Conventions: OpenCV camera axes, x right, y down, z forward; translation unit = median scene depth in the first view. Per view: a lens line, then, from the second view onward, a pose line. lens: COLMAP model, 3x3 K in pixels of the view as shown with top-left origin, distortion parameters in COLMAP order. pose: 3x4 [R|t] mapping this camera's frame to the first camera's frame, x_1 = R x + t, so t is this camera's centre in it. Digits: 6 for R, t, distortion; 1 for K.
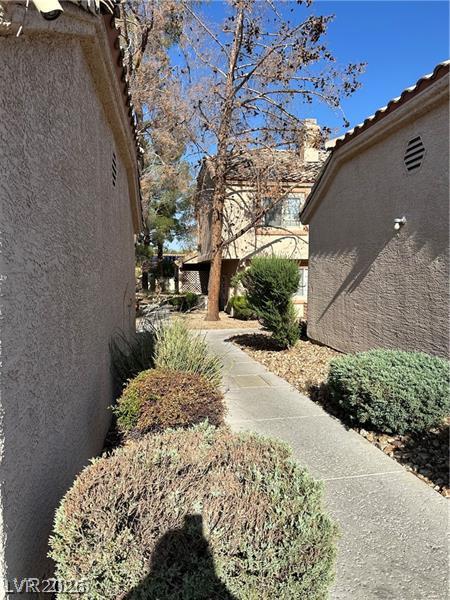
lens RADIAL K [[416.1, 0, 225.0], [0, 416.1, 300.0], [0, 0, 1]] dist [0.038356, -0.050497]
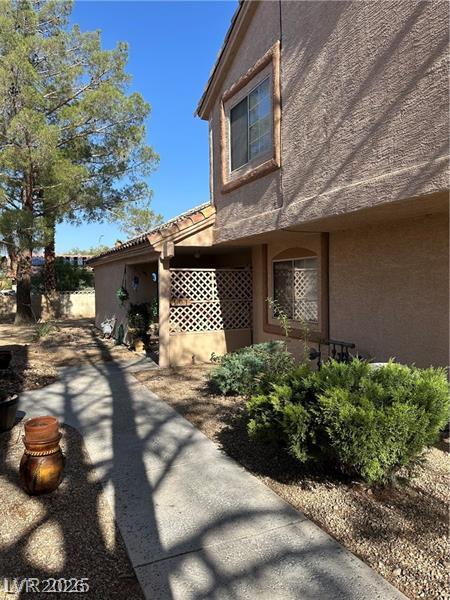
lens RADIAL K [[416.1, 0, 225.0], [0, 416.1, 300.0], [0, 0, 1]] dist [0.038356, -0.050497]
pose [[0.951914, -0.032151, 0.304674, -0.163763], [0.041092, 0.998891, -0.022977, -0.034074], [-0.303597, 0.034392, 0.952180, 0.661918]]
